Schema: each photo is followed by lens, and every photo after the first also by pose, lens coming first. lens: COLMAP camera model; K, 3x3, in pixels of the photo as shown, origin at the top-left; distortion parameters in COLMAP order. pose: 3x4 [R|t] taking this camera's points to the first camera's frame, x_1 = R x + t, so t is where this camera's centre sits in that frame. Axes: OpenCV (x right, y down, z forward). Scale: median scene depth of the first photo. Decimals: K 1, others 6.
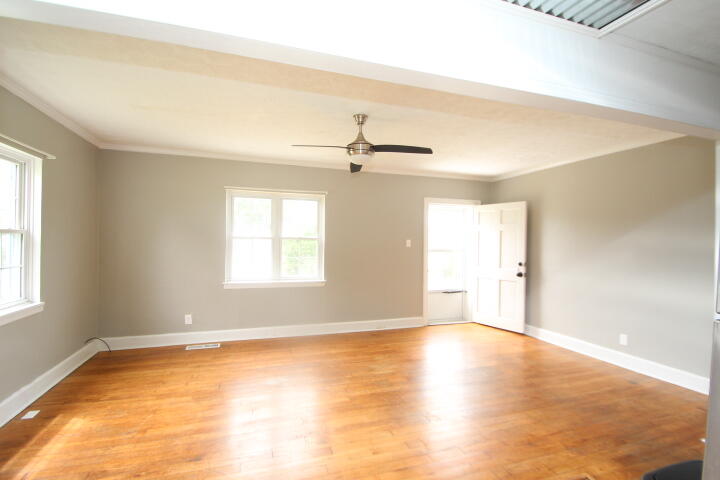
lens RADIAL K [[334.4, 0, 360.1], [0, 334.4, 242.9], [0, 0, 1]] dist [0.011032, -0.015033]
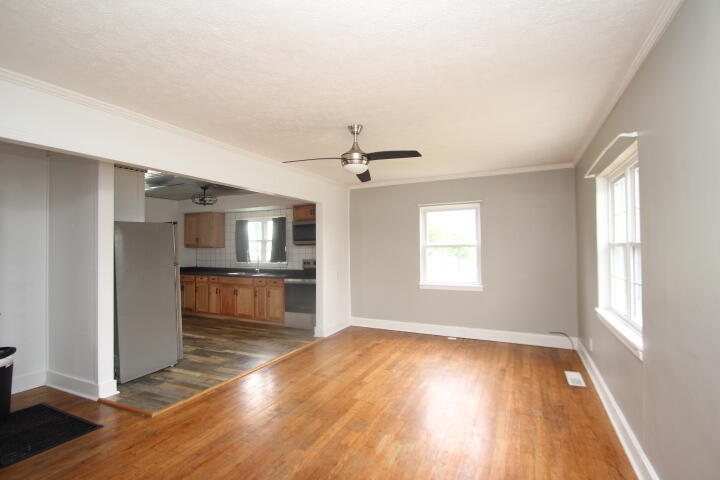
lens RADIAL K [[334.4, 0, 358.7], [0, 334.4, 242.1], [0, 0, 1]] dist [0.011032, -0.015033]
pose [[-0.697486, -0.014837, -0.716445, 0.632811], [-0.000357, 0.999793, -0.020357, -0.011693], [0.716599, -0.013943, -0.697346, 1.519539]]
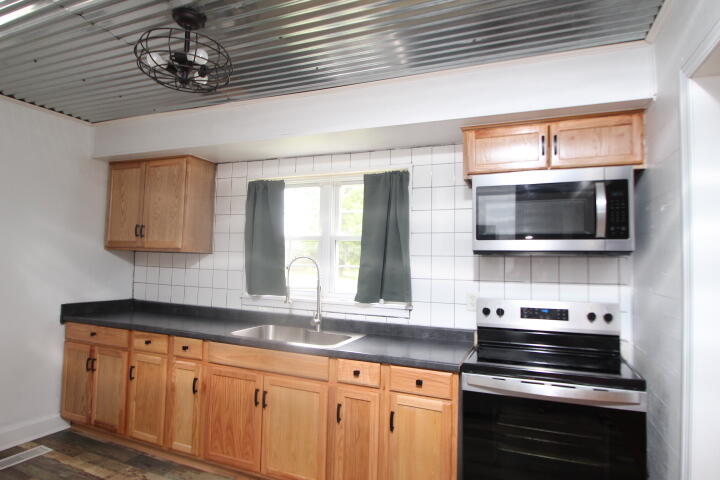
lens RADIAL K [[409.7, 0, 360.1], [0, 409.7, 242.1], [0, 0, 1]] dist [-0.014902, -0.002172]
pose [[-0.648639, -0.062664, -0.758512, 0.204991], [-0.034469, 0.998001, -0.052973, -0.008432], [0.760315, -0.008215, -0.649502, 0.291635]]
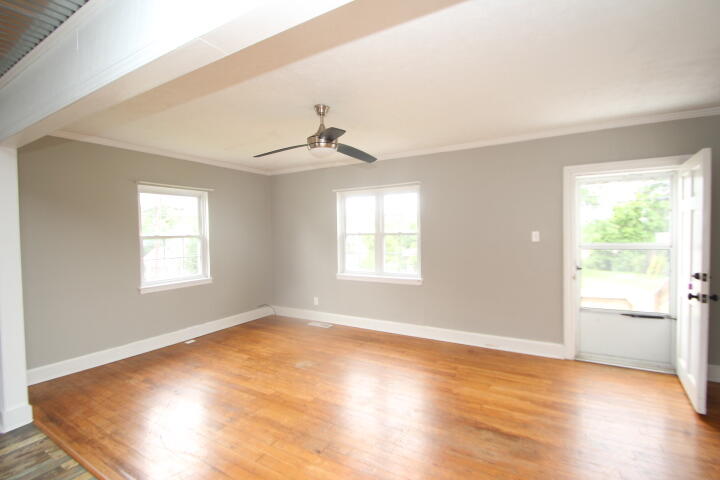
lens RADIAL K [[334.4, 0, 358.9], [0, 334.4, 240.6], [0, 0, 1]] dist [0.011032, -0.015033]
pose [[0.652911, -0.004693, -0.757420, 0.697565], [0.021916, 0.999679, 0.012698, -0.011420], [0.757117, -0.024890, 0.652805, 0.405143]]
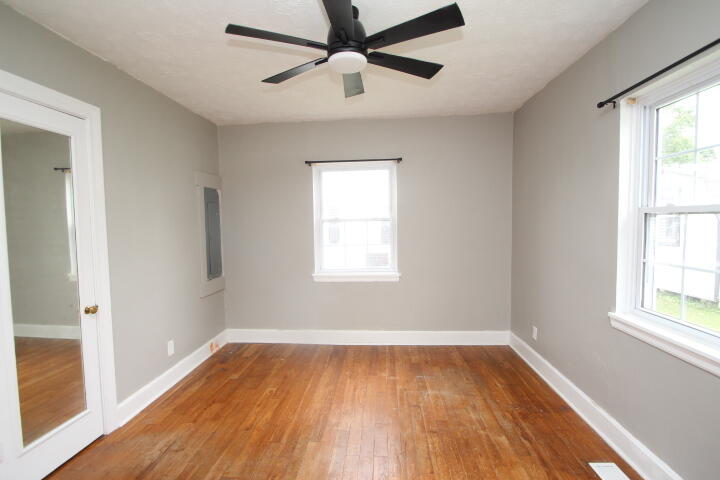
lens RADIAL K [[334.4, 0, 358.1], [0, 334.4, 239.9], [0, 0, 1]] dist [0.011032, -0.015033]
pose [[-0.342943, 0.039662, -0.938519, 0.255457], [0.006057, 0.999181, 0.040013, -0.003296], [0.939337, 0.008038, -0.342902, 1.119387]]
